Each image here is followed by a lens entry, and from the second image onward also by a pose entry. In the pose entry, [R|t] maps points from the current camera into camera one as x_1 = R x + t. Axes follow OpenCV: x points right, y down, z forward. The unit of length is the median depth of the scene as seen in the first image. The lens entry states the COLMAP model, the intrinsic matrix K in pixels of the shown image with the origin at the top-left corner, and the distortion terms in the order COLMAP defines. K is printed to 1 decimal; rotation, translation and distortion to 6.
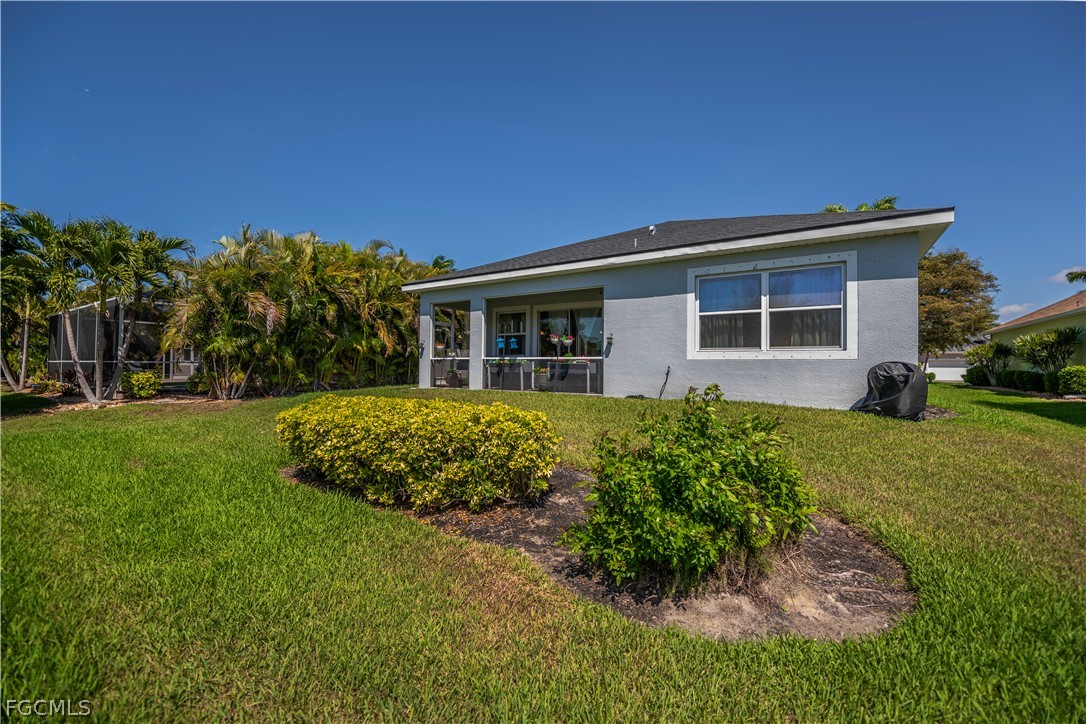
lens RADIAL K [[437.6, 0, 542.2], [0, 437.6, 356.5], [0, 0, 1]] dist [-0.000645, -0.000168]
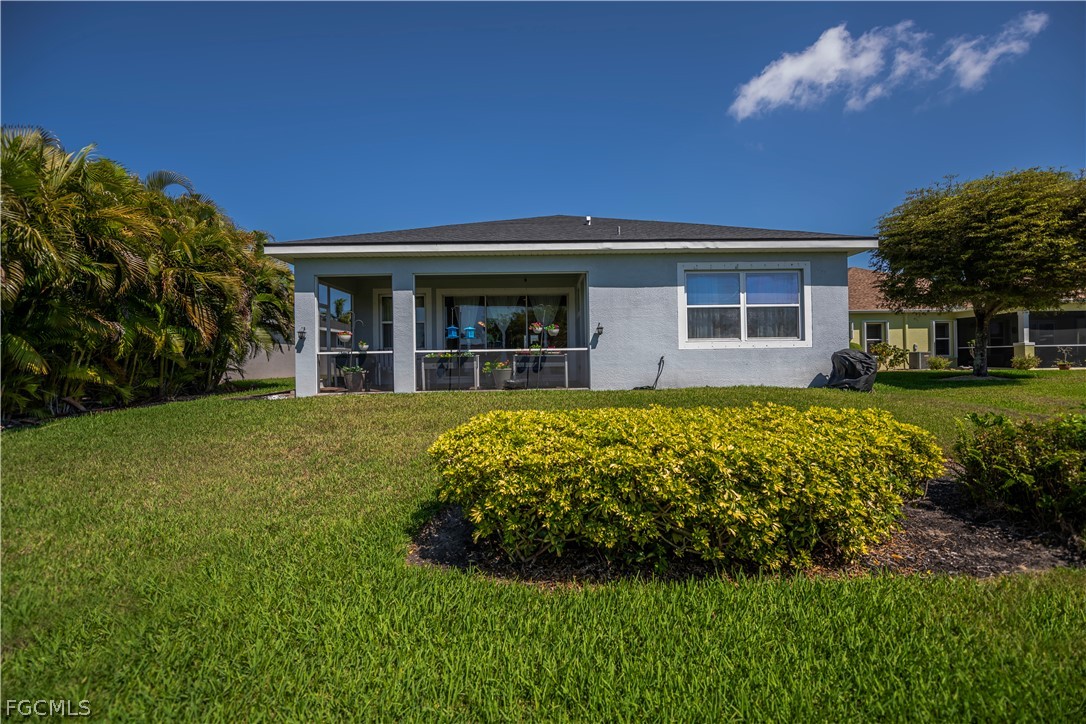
lens RADIAL K [[426.6, 0, 543.0], [0, 426.6, 352.9], [0, 0, 1]] dist [-0.014477, -0.000112]
pose [[0.831379, -0.013674, 0.555538, -0.483509], [0.010643, 0.999906, 0.008684, 0.002802], [-0.555604, -0.001307, 0.831446, 0.322428]]
